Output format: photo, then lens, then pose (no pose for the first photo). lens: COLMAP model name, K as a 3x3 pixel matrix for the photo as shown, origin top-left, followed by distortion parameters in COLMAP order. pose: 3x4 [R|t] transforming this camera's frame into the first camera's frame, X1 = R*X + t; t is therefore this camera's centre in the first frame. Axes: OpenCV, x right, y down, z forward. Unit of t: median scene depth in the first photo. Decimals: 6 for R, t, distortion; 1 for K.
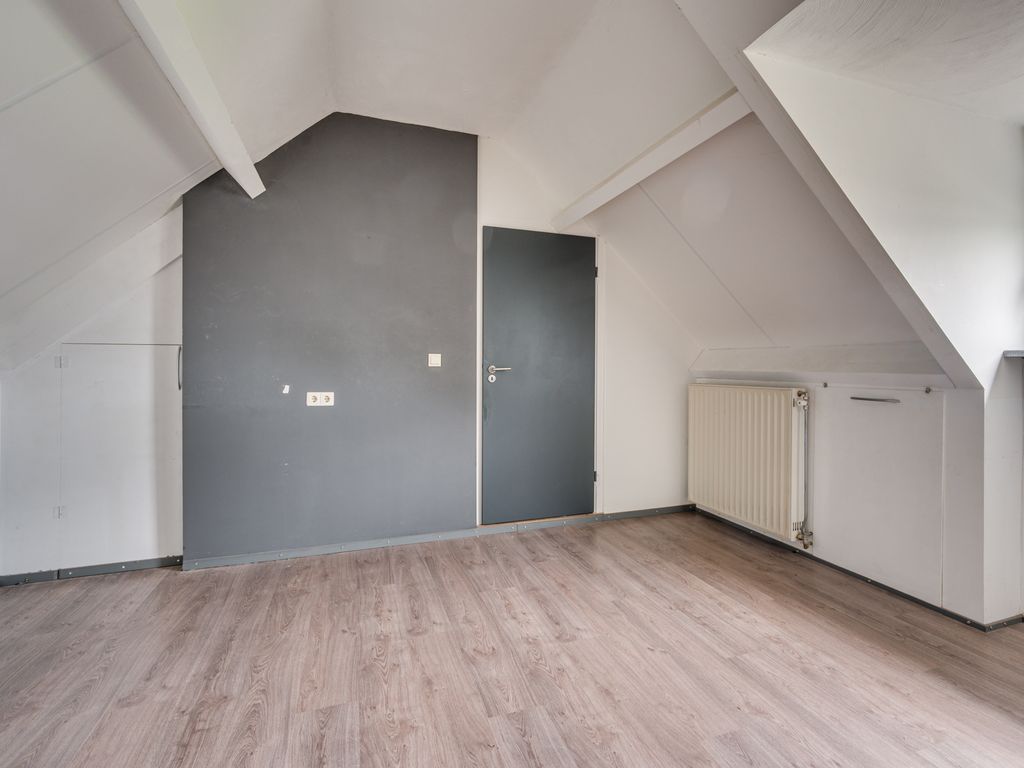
lens RADIAL K [[471.7, 0, 513.3], [0, 471.7, 375.3], [0, 0, 1]] dist [-0.000222, 0.000227]
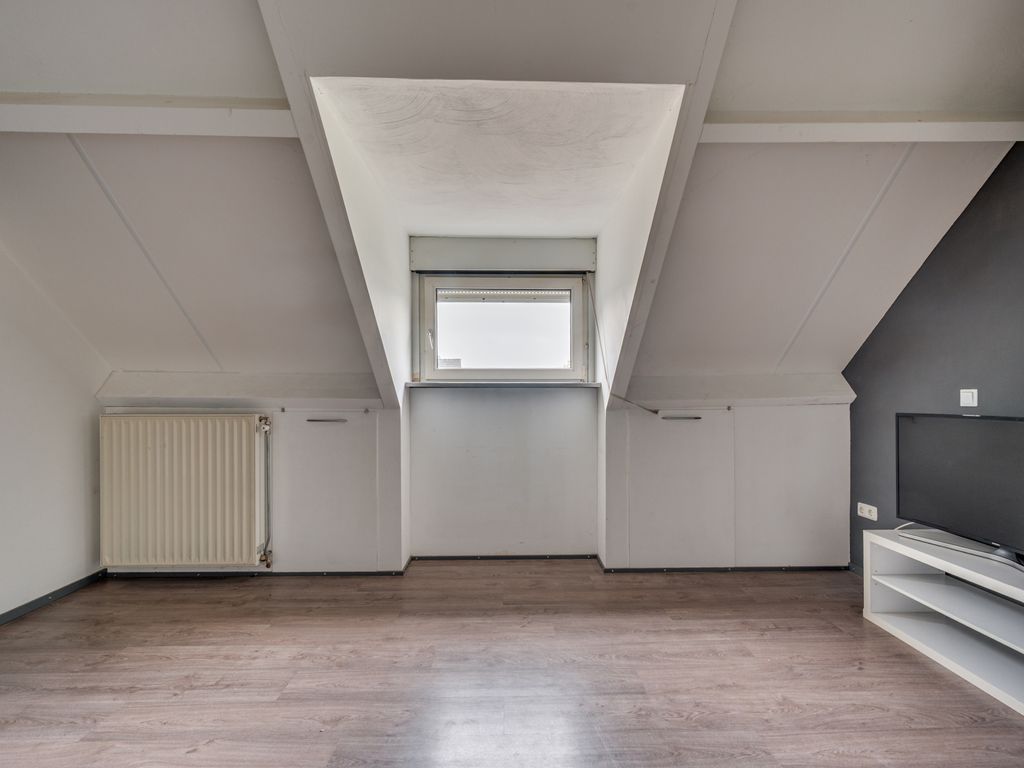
lens RADIAL K [[470.1, 0, 512.1], [0, 470.1, 402.8], [0, 0, 1]] dist [0.000818, 0.000104]
pose [[0.306323, -0.019076, 0.951737, -0.217600], [0.013885, 0.999782, 0.015570, -0.005461], [-0.951826, 0.008445, 0.306521, 0.186874]]
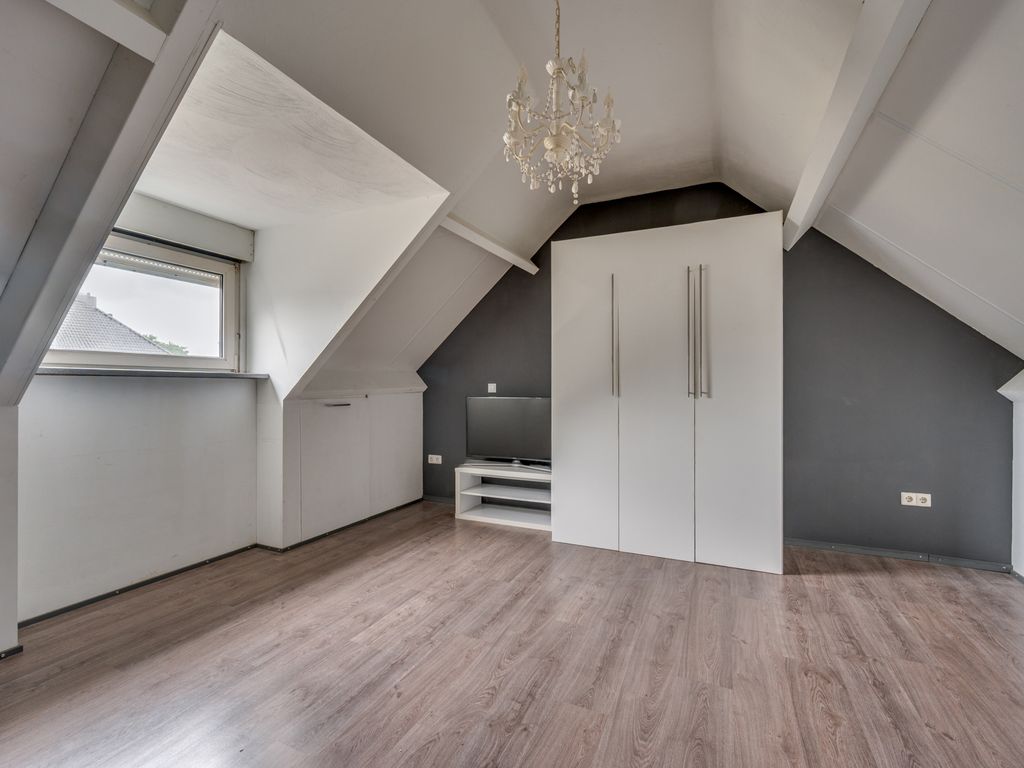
lens RADIAL K [[470.2, 0, 516.5], [0, 470.2, 391.2], [0, 0, 1]] dist [-0.000491, -0.000107]
pose [[-0.730023, -0.010383, 0.683344, -0.341495], [0.004823, 0.999781, 0.020344, -0.011594], [-0.683406, 0.018148, -0.729813, 0.813713]]
